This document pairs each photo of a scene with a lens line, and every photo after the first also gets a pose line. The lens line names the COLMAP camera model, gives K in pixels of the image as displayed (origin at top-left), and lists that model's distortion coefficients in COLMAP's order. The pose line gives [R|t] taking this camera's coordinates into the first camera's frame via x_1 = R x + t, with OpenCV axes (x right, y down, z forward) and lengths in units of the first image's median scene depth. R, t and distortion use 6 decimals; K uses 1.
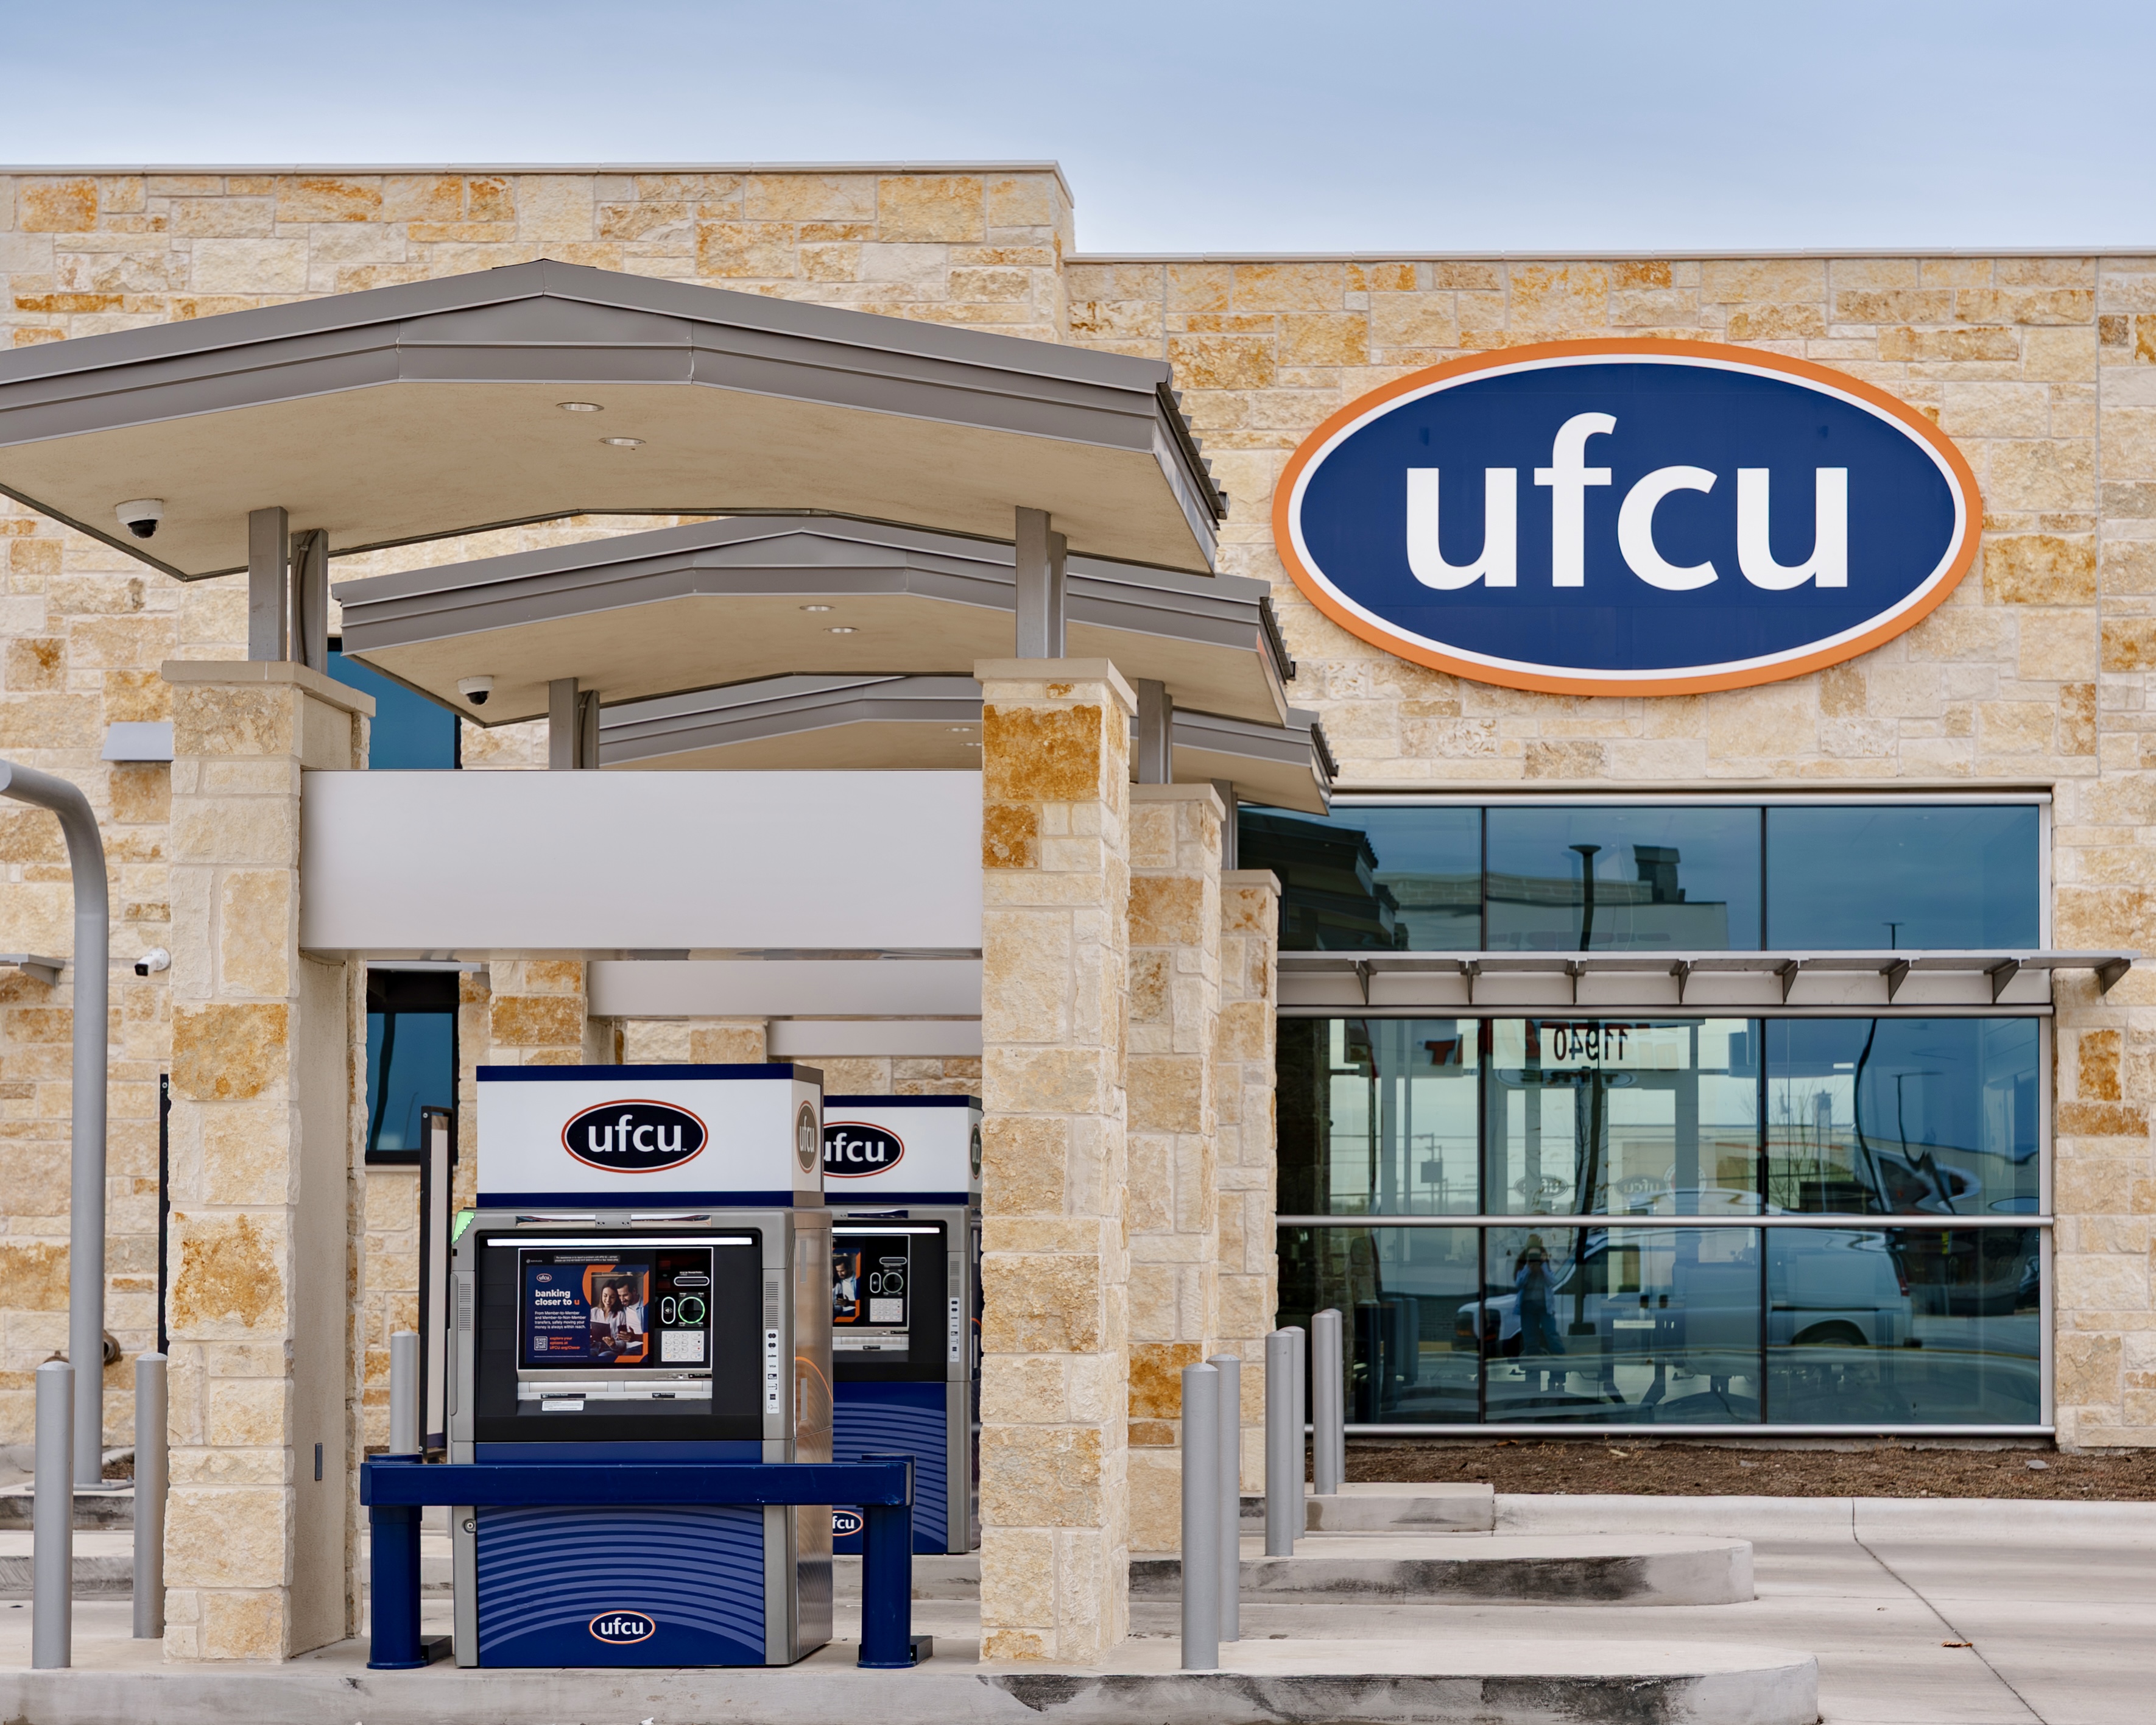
lens RADIAL K [[7992.6, 0, 1065.0], [0, 7992.6, 862.0], [0, 0, 1]] dist [0.132606, 0.000000]
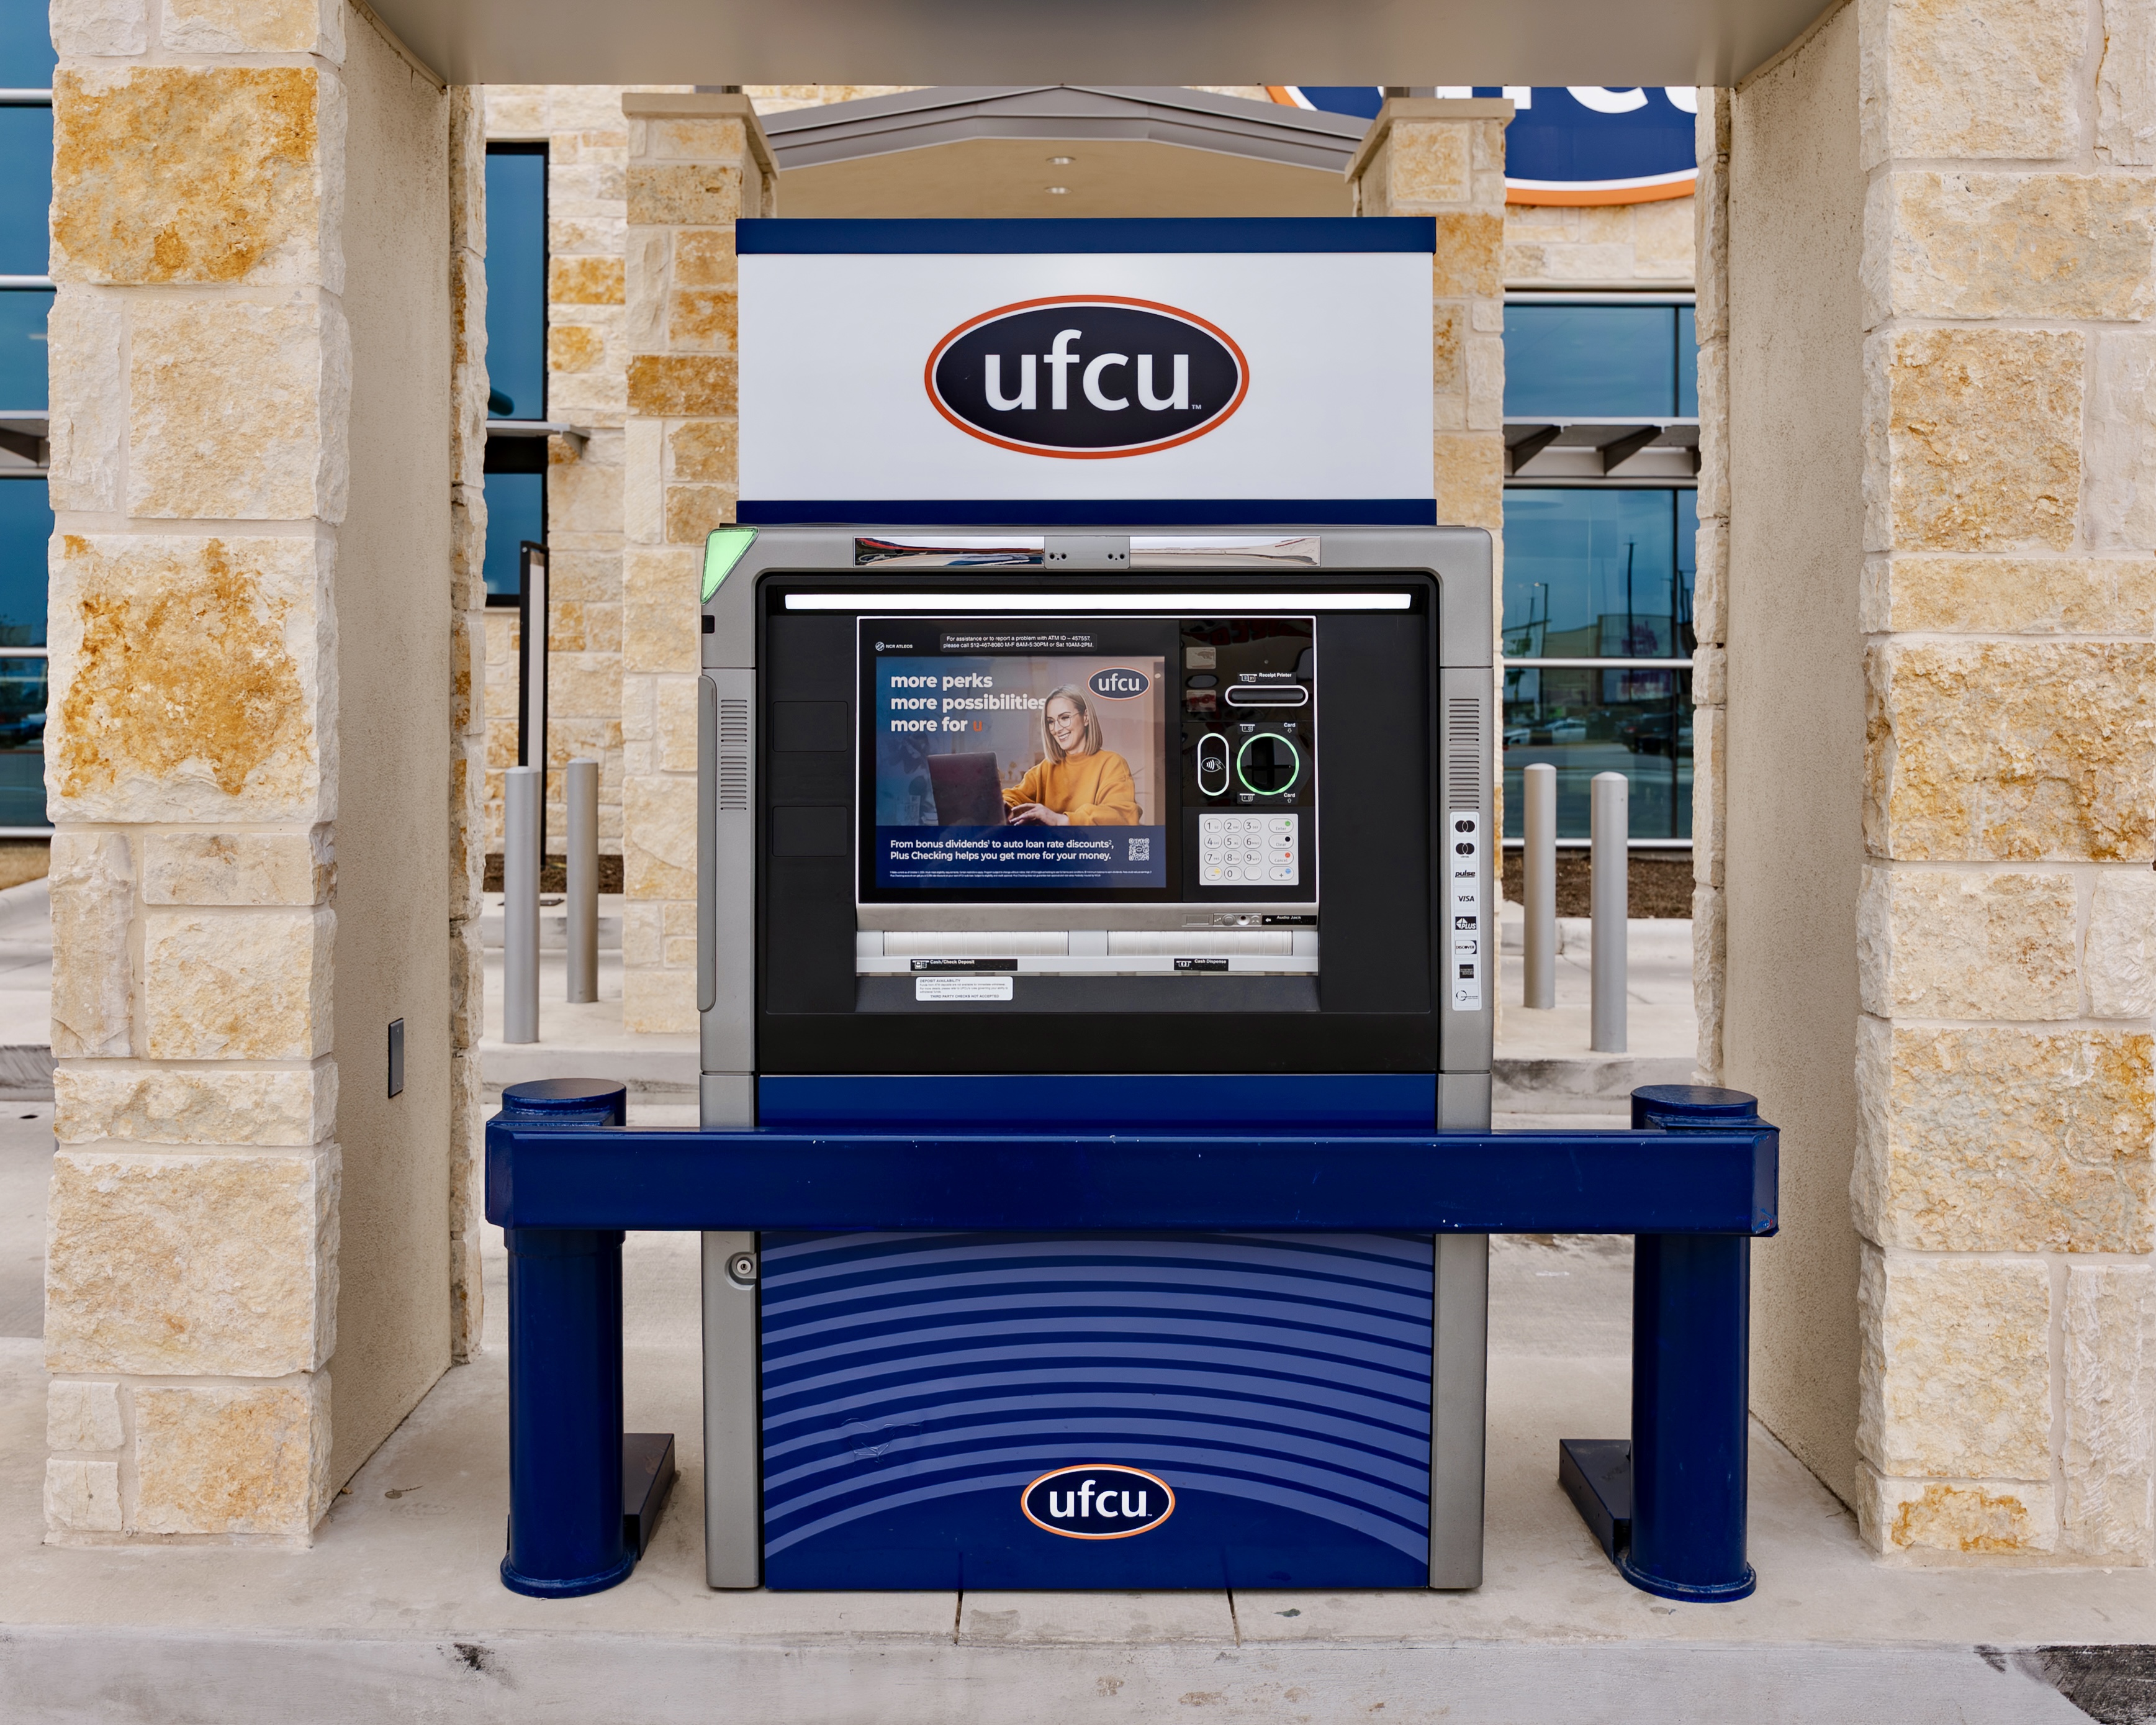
lens RADIAL K [[6004.8, 0, 1087.3], [0, 6004.8, 853.7], [0, 0, 1]] dist [0.029680, 0.000000]
pose [[0.999855, 0.004197, 0.016507, -0.060017], [-0.005431, 0.997133, 0.075472, 0.036009], [-0.016143, -0.075551, 0.997011, 0.667541]]
